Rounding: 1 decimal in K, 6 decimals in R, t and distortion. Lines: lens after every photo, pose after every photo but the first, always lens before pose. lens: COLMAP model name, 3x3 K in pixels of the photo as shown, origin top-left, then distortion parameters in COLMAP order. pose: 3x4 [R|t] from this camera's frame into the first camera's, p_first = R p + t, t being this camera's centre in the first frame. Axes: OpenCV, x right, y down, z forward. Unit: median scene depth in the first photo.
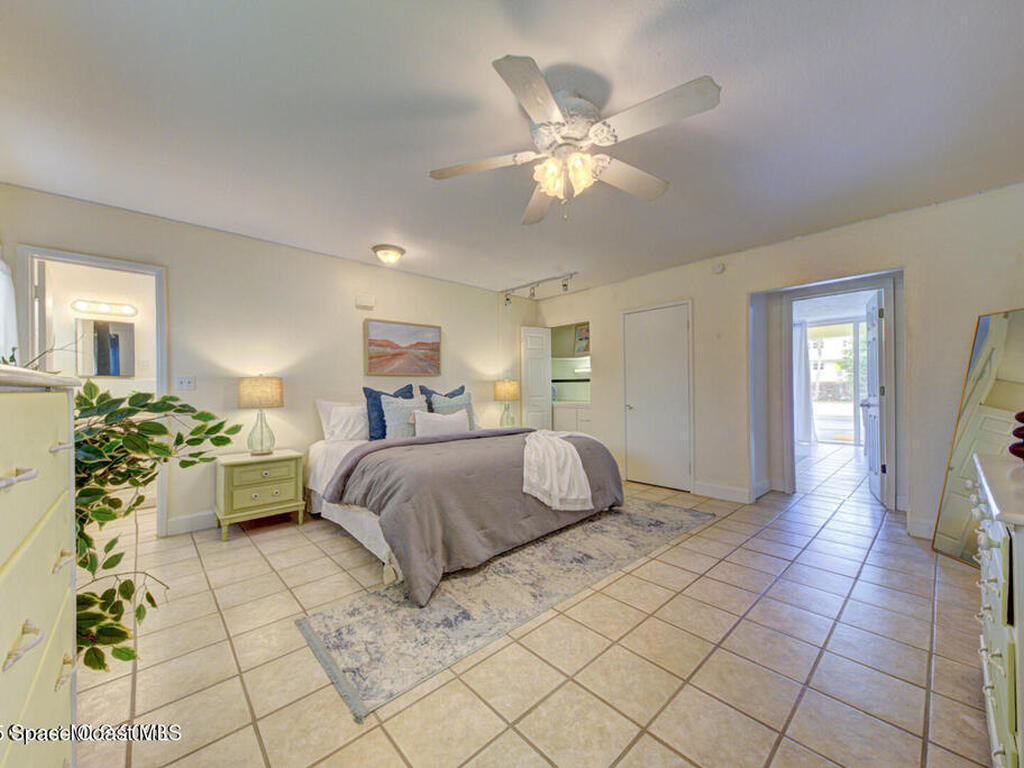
lens RADIAL K [[395.2, 0, 506.2], [0, 395.2, 384.1], [0, 0, 1]] dist [0.000407, -0.001683]
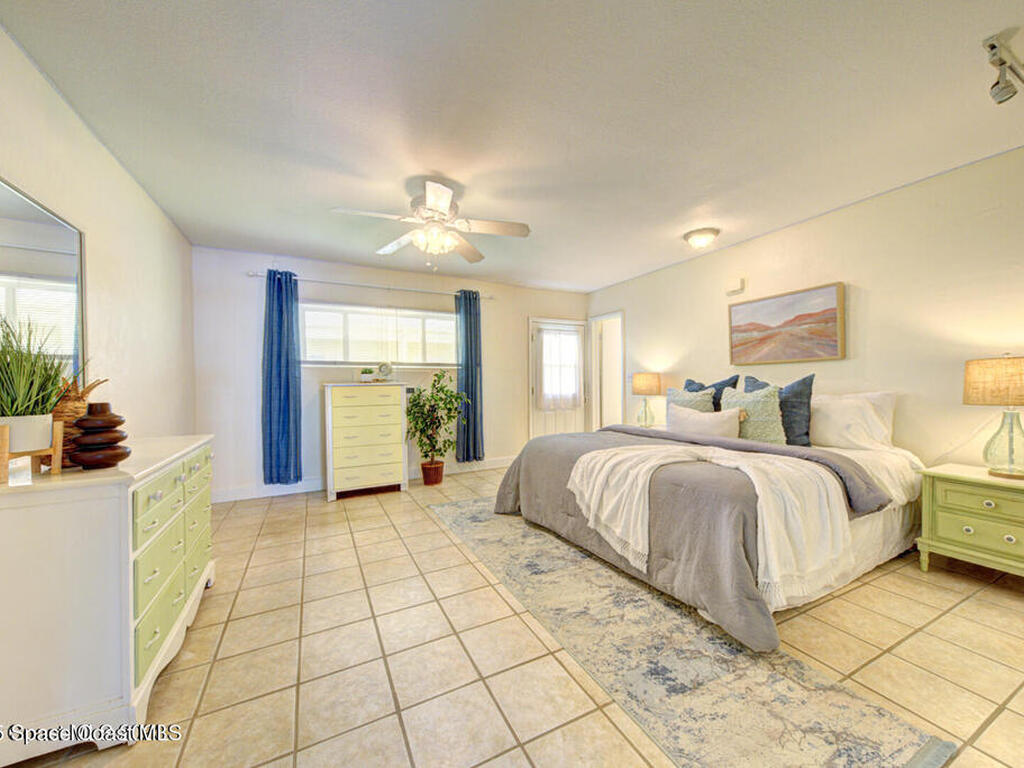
lens RADIAL K [[395.2, 0, 504.0], [0, 395.2, 387.5], [0, 0, 1]] dist [0.000407, -0.001683]
pose [[-0.278499, 0.008073, -0.960402, 1.035679], [0.009032, 0.999942, 0.005786, 0.026524], [0.960394, -0.007063, -0.278556, 1.149406]]
